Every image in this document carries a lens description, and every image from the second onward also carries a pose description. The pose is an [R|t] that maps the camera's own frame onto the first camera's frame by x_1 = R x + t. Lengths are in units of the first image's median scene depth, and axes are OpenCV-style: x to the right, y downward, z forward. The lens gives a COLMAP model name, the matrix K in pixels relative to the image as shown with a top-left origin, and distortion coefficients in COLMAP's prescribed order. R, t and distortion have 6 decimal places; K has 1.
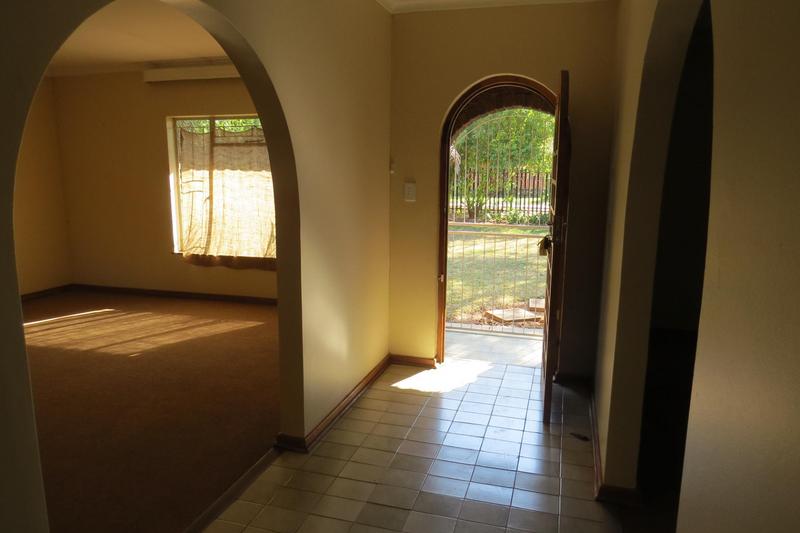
lens RADIAL K [[569.6, 0, 399.5], [0, 569.6, 264.2], [0, 0, 1]] dist [-0.004799, -0.009132]
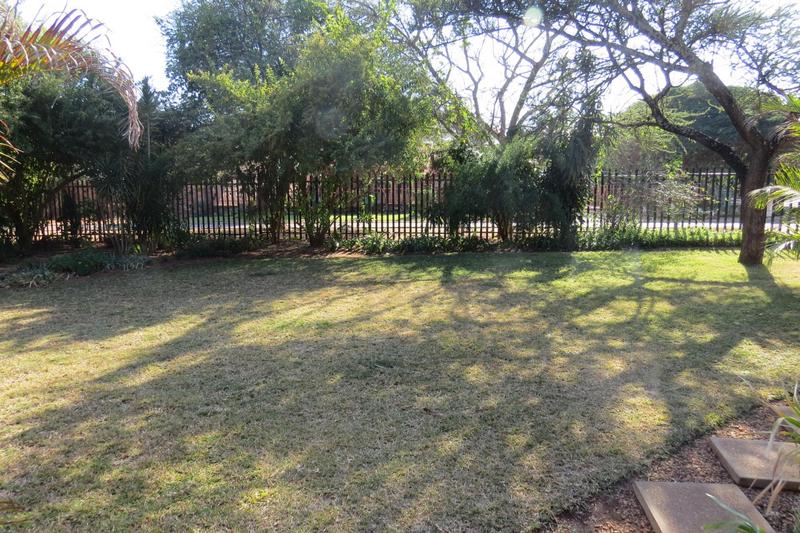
lens RADIAL K [[569.6, 0, 398.8], [0, 569.6, 267.7], [0, 0, 1]] dist [-0.004799, -0.009132]
pose [[0.973325, -0.046309, 0.224710, 0.067717], [0.048838, 0.998790, -0.005707, -0.044221], [-0.224174, 0.016529, 0.974409, 0.293053]]
